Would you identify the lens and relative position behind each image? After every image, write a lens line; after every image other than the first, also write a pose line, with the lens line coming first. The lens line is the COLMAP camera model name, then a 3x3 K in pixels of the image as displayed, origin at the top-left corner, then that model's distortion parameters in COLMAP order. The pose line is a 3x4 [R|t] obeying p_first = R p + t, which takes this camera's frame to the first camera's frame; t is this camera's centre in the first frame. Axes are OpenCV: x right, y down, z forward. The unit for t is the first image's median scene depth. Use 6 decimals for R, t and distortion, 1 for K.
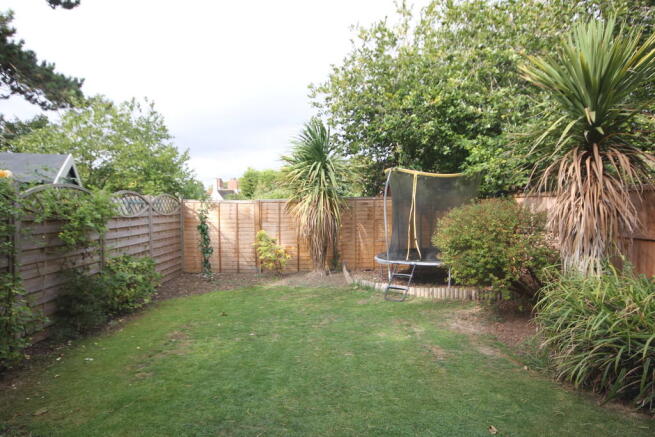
lens RADIAL K [[387.1, 0, 327.5], [0, 387.1, 218.5], [0, 0, 1]] dist [0.002819, 0.022177]
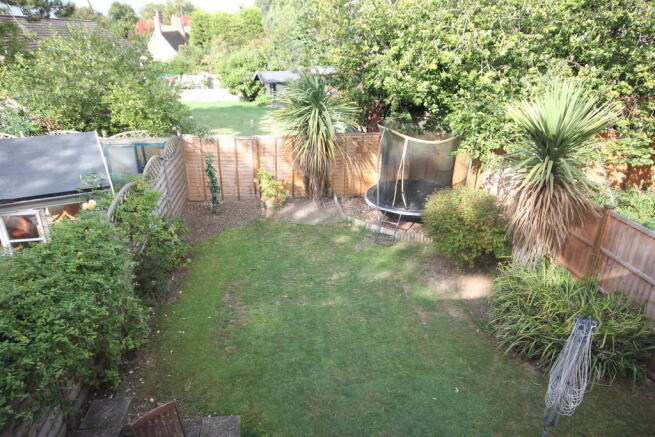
lens RADIAL K [[387.1, 0, 327.5], [0, 387.1, 218.5], [0, 0, 1]] dist [0.002819, 0.022177]
pose [[0.996475, -0.018935, 0.081730, -0.085403], [-0.009634, 0.941925, 0.335684, -0.226768], [-0.083340, -0.335288, 0.938422, -0.104405]]
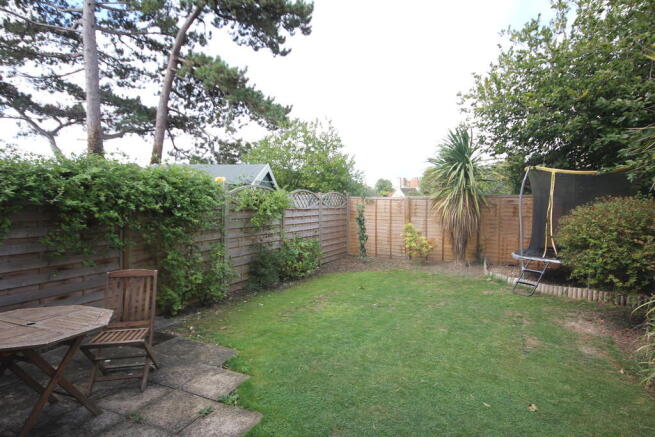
lens RADIAL K [[347.4, 0, 350.3], [0, 347.4, 216.7], [0, 0, 1]] dist [0.016472, 0.000527]
pose [[0.916427, 0.028682, -0.399172, 0.094076], [-0.025164, 0.999585, 0.014052, 0.000964], [0.399409, -0.002833, 0.916768, -0.031354]]
